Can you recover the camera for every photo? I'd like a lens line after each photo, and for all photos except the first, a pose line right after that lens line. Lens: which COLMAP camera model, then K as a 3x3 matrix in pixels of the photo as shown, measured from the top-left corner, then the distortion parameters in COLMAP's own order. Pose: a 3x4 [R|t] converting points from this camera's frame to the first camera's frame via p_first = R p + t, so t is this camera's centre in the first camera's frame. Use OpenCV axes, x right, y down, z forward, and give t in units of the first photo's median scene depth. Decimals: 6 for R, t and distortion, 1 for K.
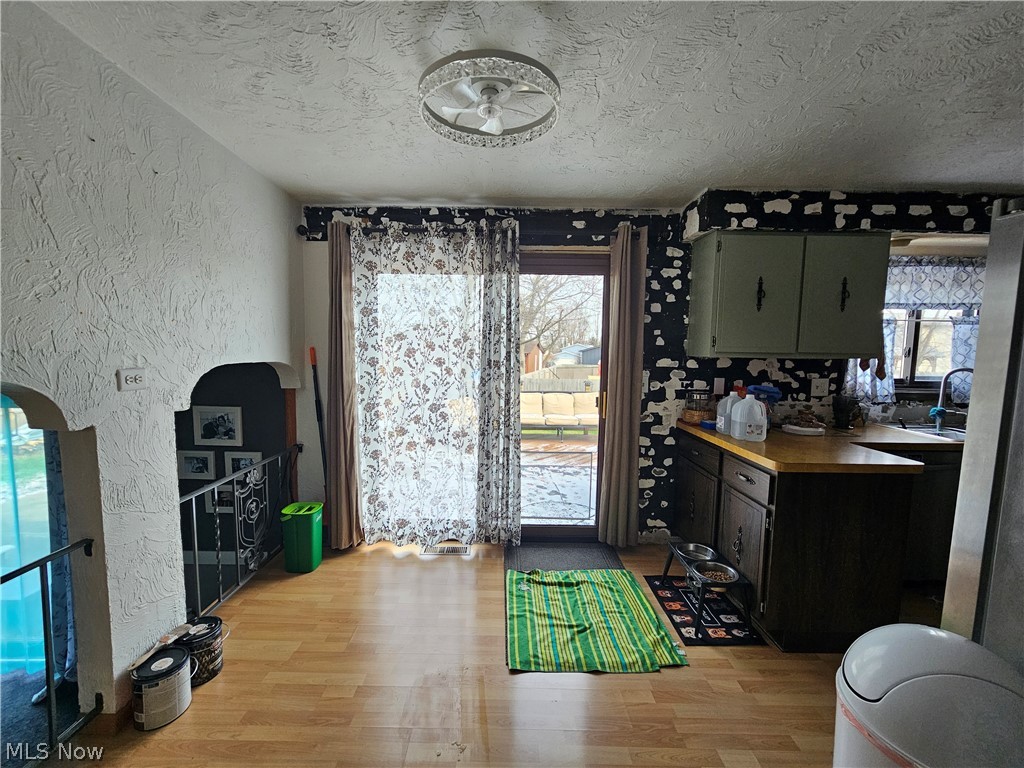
lens RADIAL K [[418.9, 0, 506.2], [0, 418.9, 382.6], [0, 0, 1]] dist [-0.009890, -0.000325]
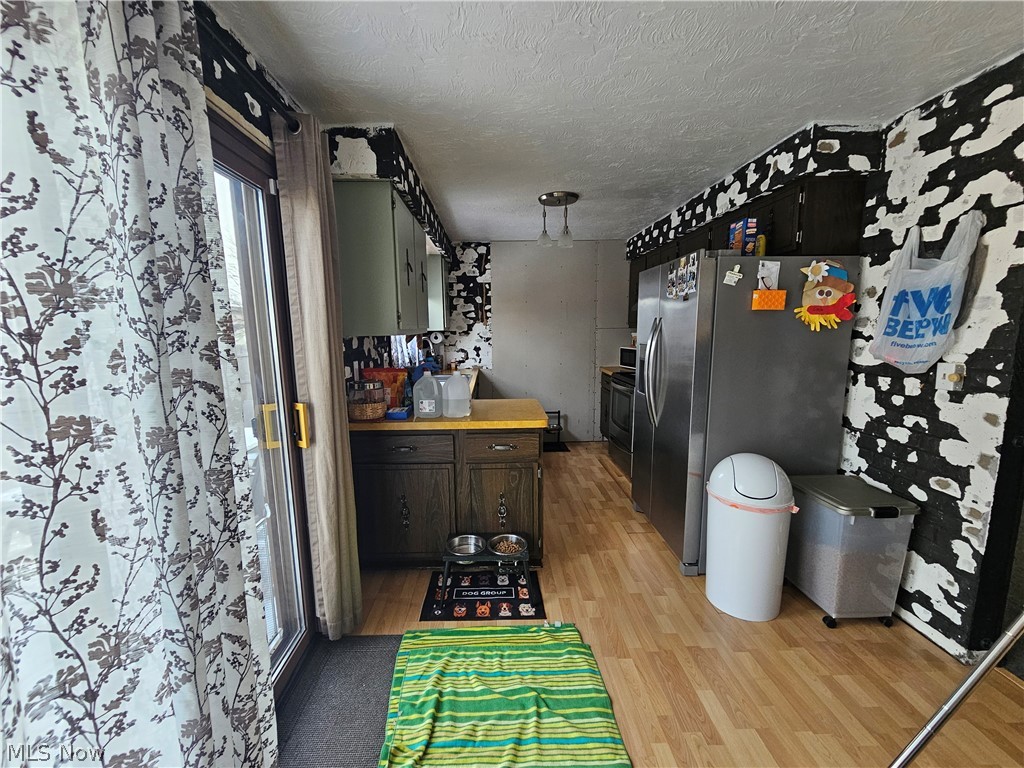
lens RADIAL K [[418.9, 0, 507.1], [0, 418.9, 385.1], [0, 0, 1]] dist [-0.009890, -0.000325]
pose [[-0.013090, -0.163284, 0.986492, -0.323843], [0.098584, 0.981559, 0.163776, -0.070785], [-0.995043, 0.099396, 0.003248, 0.693778]]
